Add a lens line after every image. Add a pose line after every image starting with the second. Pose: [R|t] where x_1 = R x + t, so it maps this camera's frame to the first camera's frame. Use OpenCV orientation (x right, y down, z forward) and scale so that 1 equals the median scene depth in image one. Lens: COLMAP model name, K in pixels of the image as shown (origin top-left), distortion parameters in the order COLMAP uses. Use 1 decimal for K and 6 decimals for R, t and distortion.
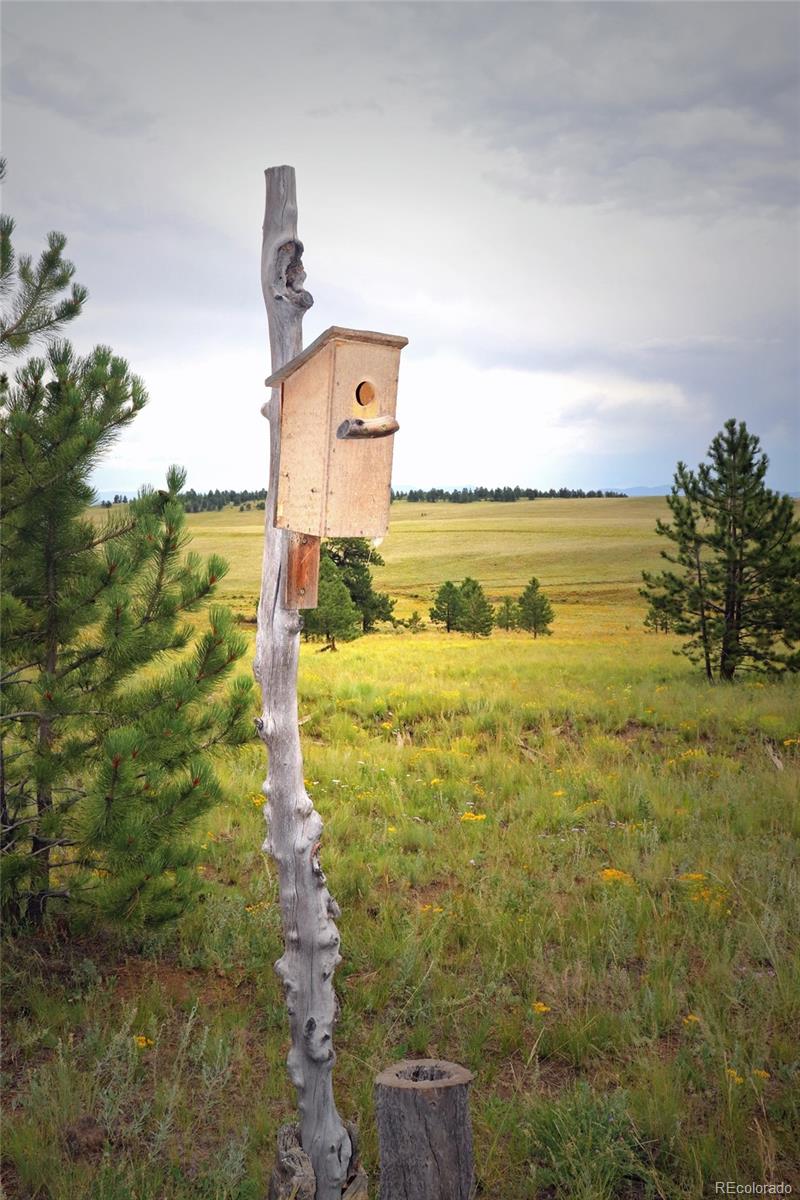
lens RADIAL K [[1089.2, 0, 400.6], [0, 1089.2, 576.9], [0, 0, 1]] dist [-0.112217, -0.002014]
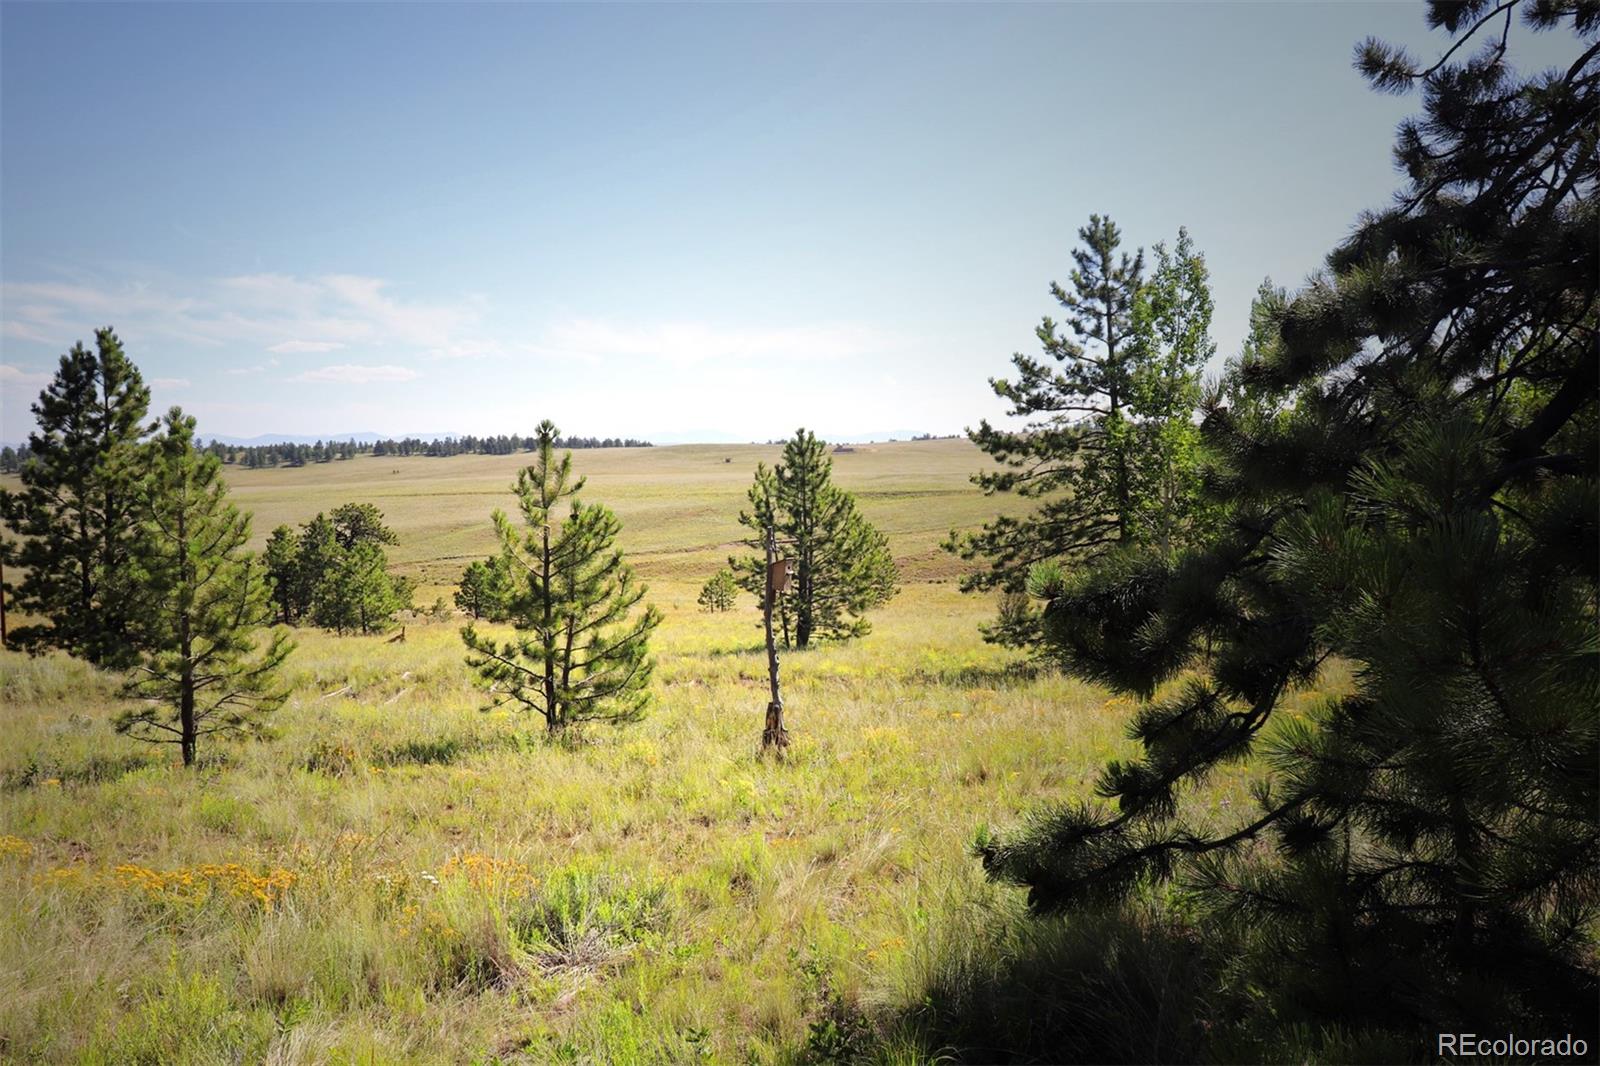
lens RADIAL K [[1355.1, 0, 777.8], [0, 1355.1, 523.9], [0, 0, 1]] dist [-0.172370, 0.160584]
pose [[0.955808, -0.024947, 0.292930, -0.152808], [0.029872, 0.999477, -0.012350, -0.021074], [-0.292469, 0.020554, 0.956054, -0.408438]]
